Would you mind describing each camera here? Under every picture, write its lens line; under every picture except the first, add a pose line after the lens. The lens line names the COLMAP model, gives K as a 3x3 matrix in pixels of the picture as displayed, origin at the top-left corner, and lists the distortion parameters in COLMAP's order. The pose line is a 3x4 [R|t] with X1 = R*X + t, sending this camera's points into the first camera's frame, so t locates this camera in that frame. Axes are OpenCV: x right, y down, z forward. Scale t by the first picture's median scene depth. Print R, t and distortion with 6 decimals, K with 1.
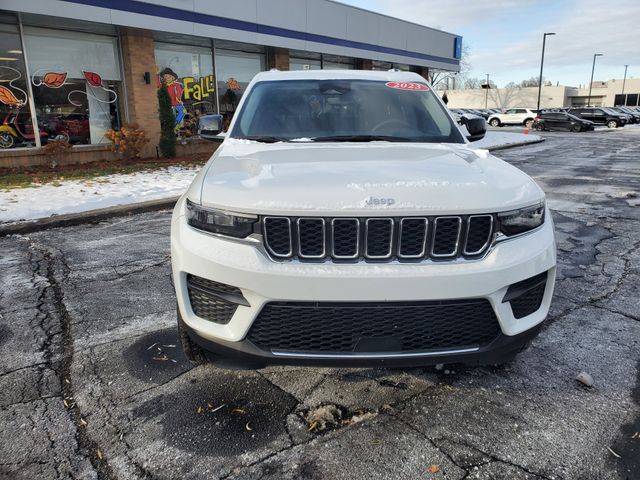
lens RADIAL K [[500.4, 0, 322.0], [0, 500.4, 237.6], [0, 0, 1]] dist [0.013633, 0.006493]
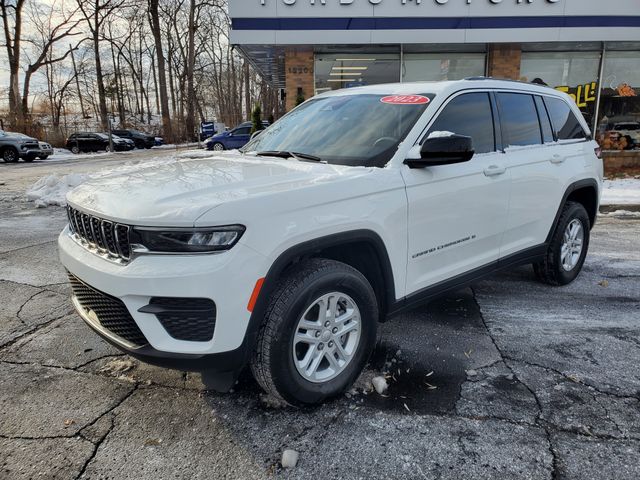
lens RADIAL K [[501.6, 0, 320.0], [0, 501.6, 240.0], [0, 0, 1]] dist [0.010836, 0.010817]
pose [[0.624005, 0.175981, -0.761346, 0.240935], [-0.188098, 0.979490, 0.072237, -0.028778], [0.758443, 0.098132, 0.644309, 0.103986]]
